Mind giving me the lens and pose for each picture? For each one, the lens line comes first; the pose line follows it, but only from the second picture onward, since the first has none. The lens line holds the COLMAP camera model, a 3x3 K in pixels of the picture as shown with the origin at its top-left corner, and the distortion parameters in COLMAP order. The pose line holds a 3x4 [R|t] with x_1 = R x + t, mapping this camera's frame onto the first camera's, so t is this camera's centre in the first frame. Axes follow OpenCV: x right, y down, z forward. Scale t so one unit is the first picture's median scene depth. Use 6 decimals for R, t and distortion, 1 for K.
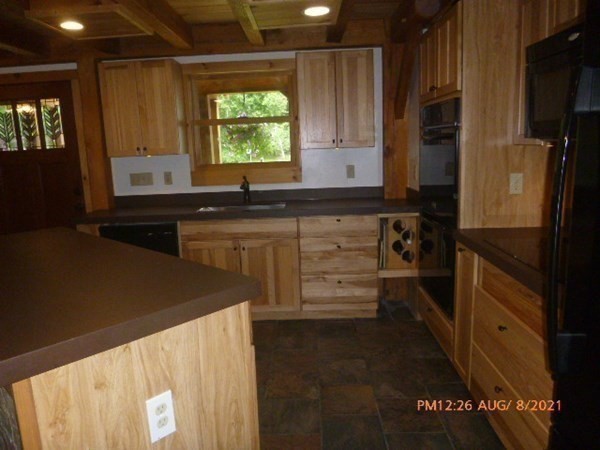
lens RADIAL K [[448.5, 0, 300.0], [0, 448.5, 225.0], [0, 0, 1]] dist [-0.042140, -0.000721]
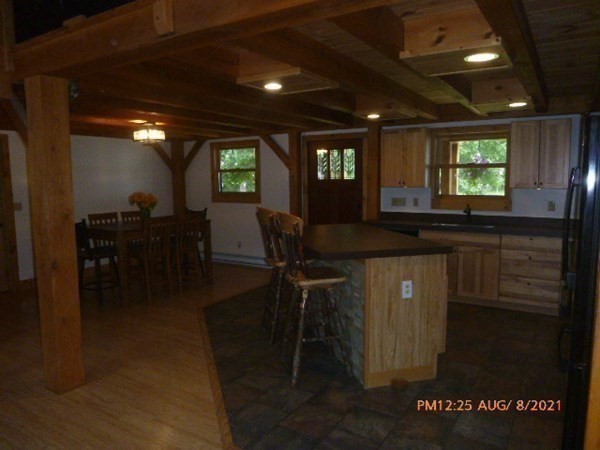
lens RADIAL K [[459.1, 0, 316.5], [0, 459.1, 226.3], [0, 0, 1]] dist [-0.007177, -0.001520]
pose [[0.880844, 0.086209, -0.465492, 0.148538], [-0.113510, 0.993057, -0.030880, 0.066157], [0.459598, 0.080038, 0.884513, -0.558231]]
